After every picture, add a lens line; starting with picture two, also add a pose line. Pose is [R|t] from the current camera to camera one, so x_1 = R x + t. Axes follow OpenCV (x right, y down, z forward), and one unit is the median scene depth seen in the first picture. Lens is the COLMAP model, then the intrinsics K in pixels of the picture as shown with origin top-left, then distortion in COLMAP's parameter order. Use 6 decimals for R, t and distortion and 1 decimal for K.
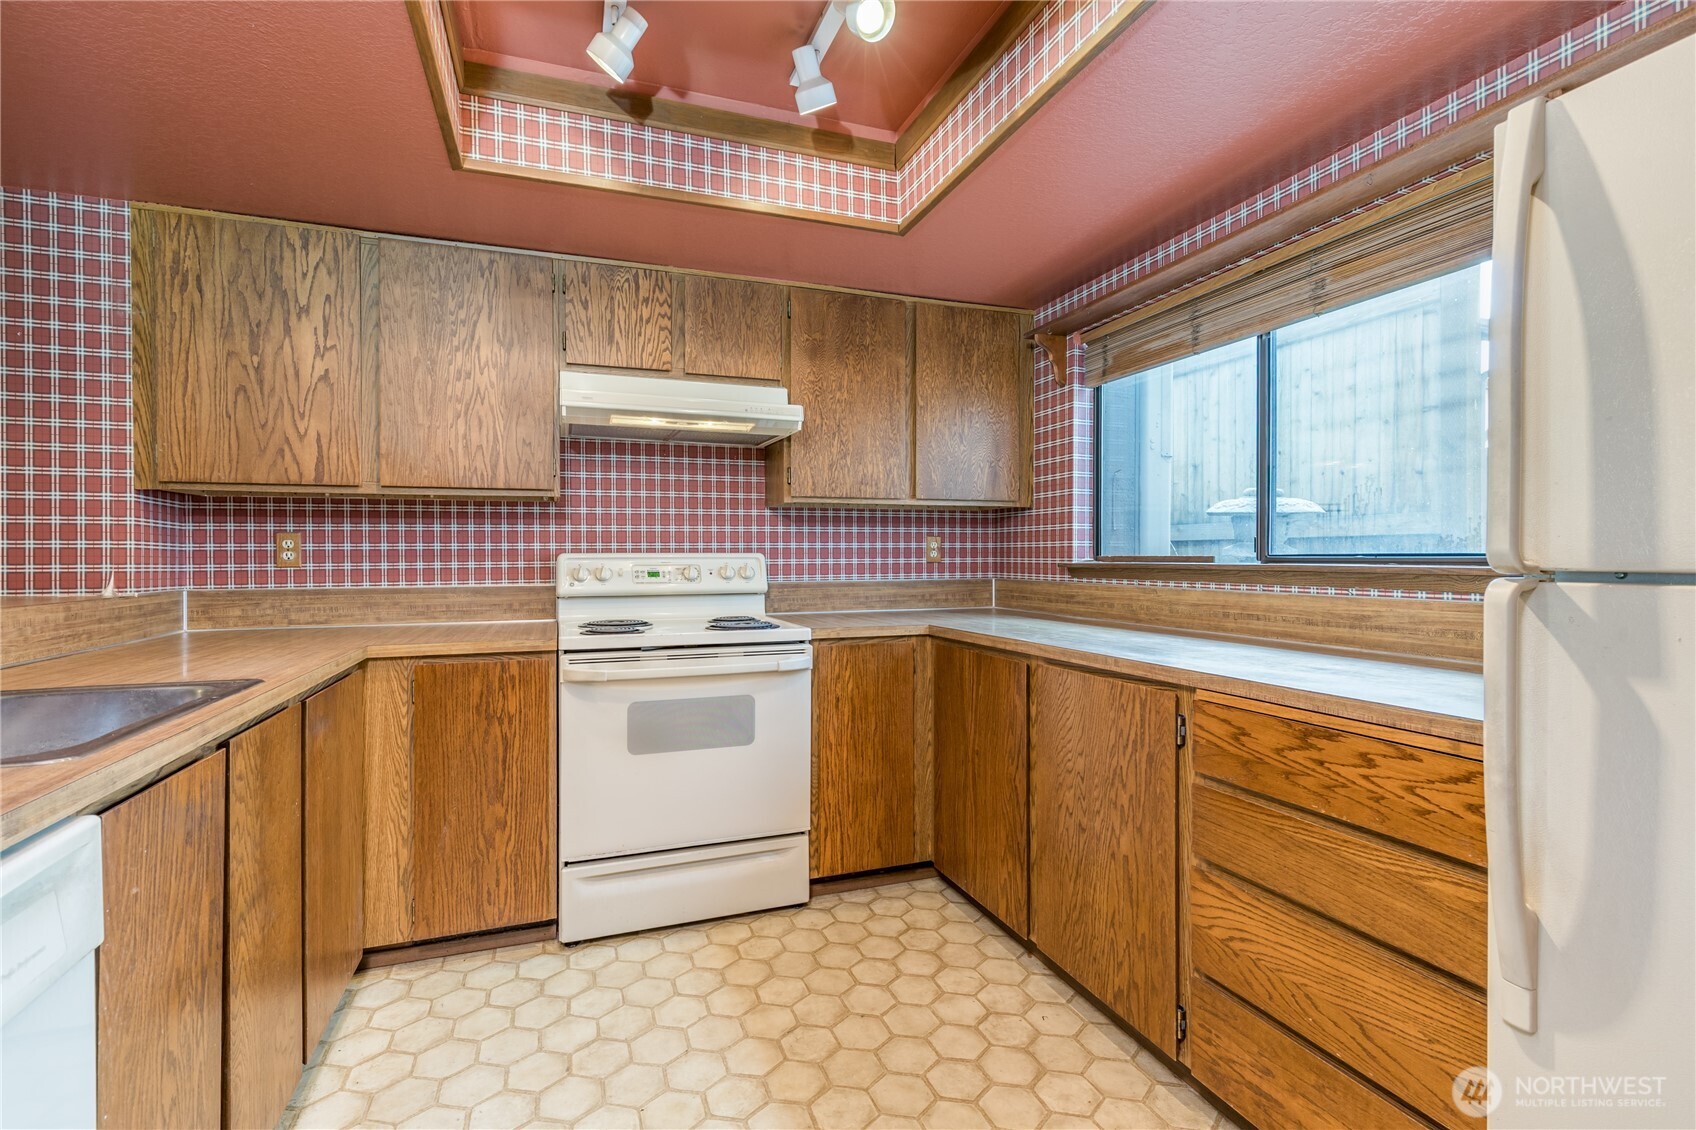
lens RADIAL K [[759.6, 0, 848.0], [0, 759.6, 565.0], [0, 0, 1]] dist [0.000302, -0.000230]
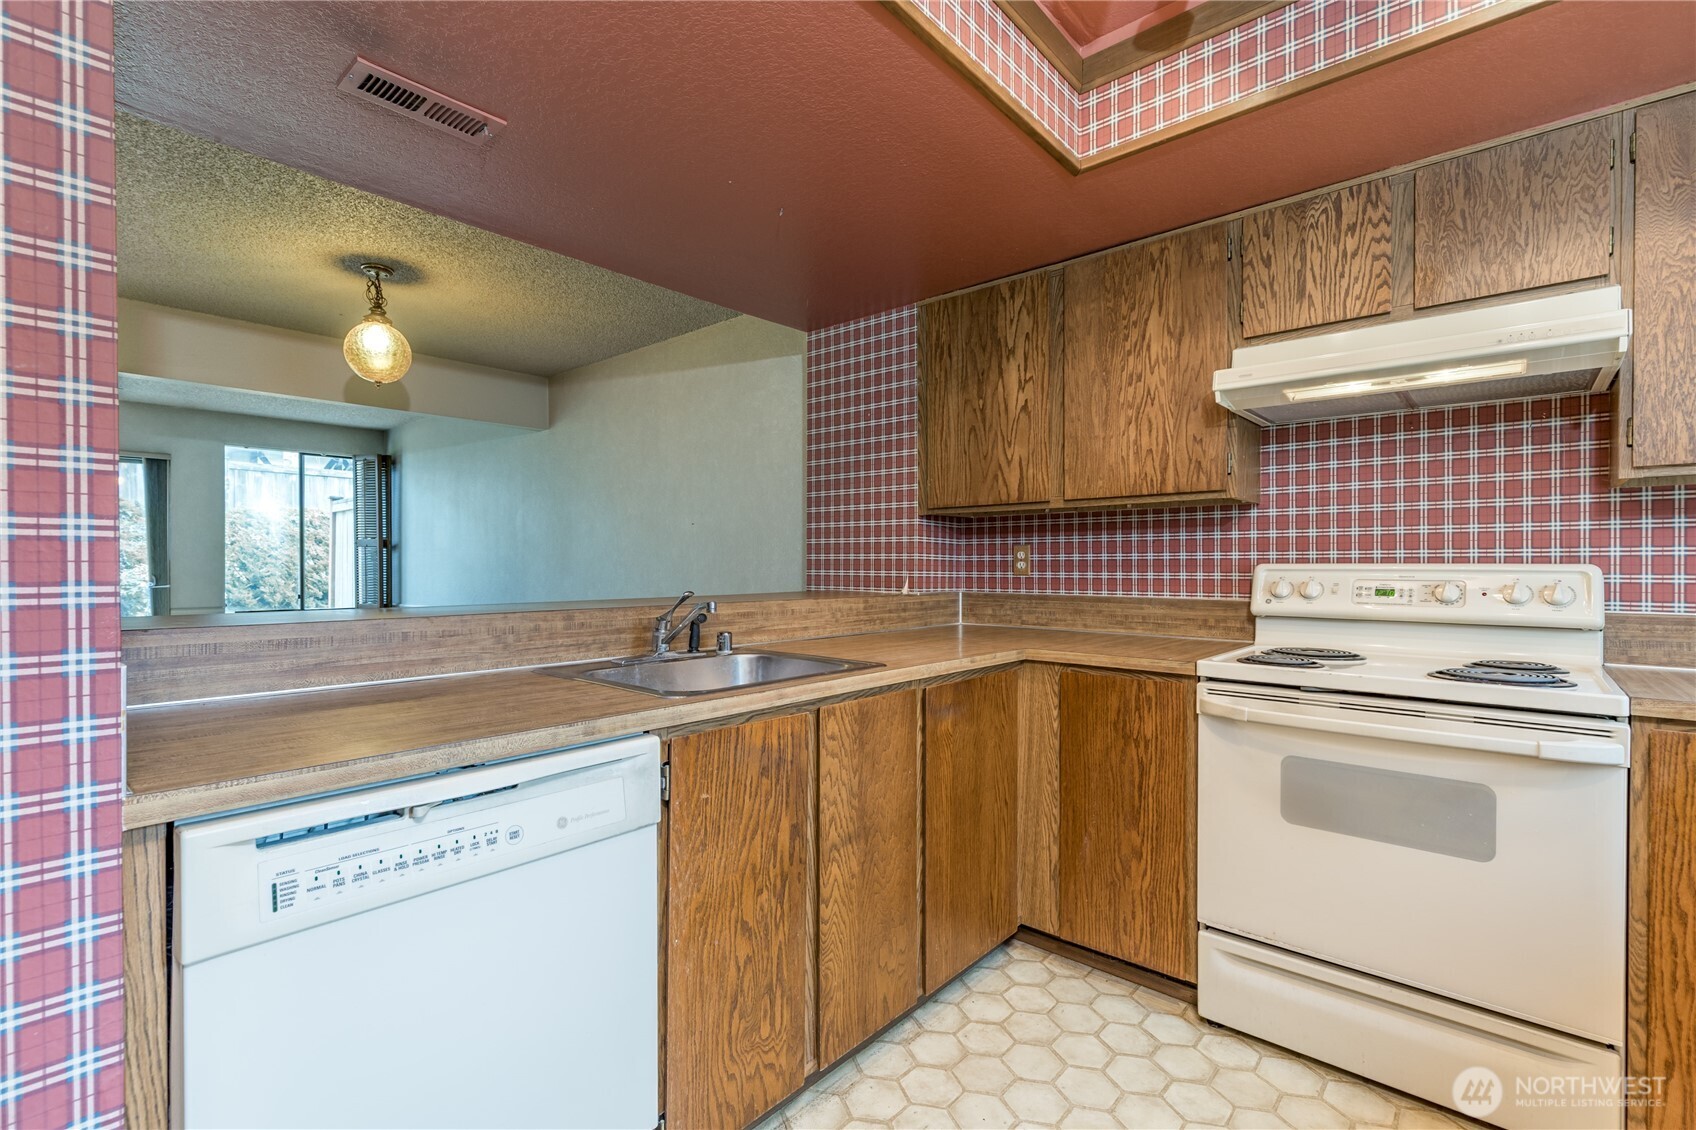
lens RADIAL K [[767.4, 0, 813.3], [0, 767.4, 574.1], [0, 0, 1]] dist [0.002305, -0.000281]
pose [[0.471108, 0.014732, -0.881953, 0.168842], [-0.015433, 0.999845, 0.008458, -0.003943], [0.881941, 0.009627, 0.471262, 0.186245]]
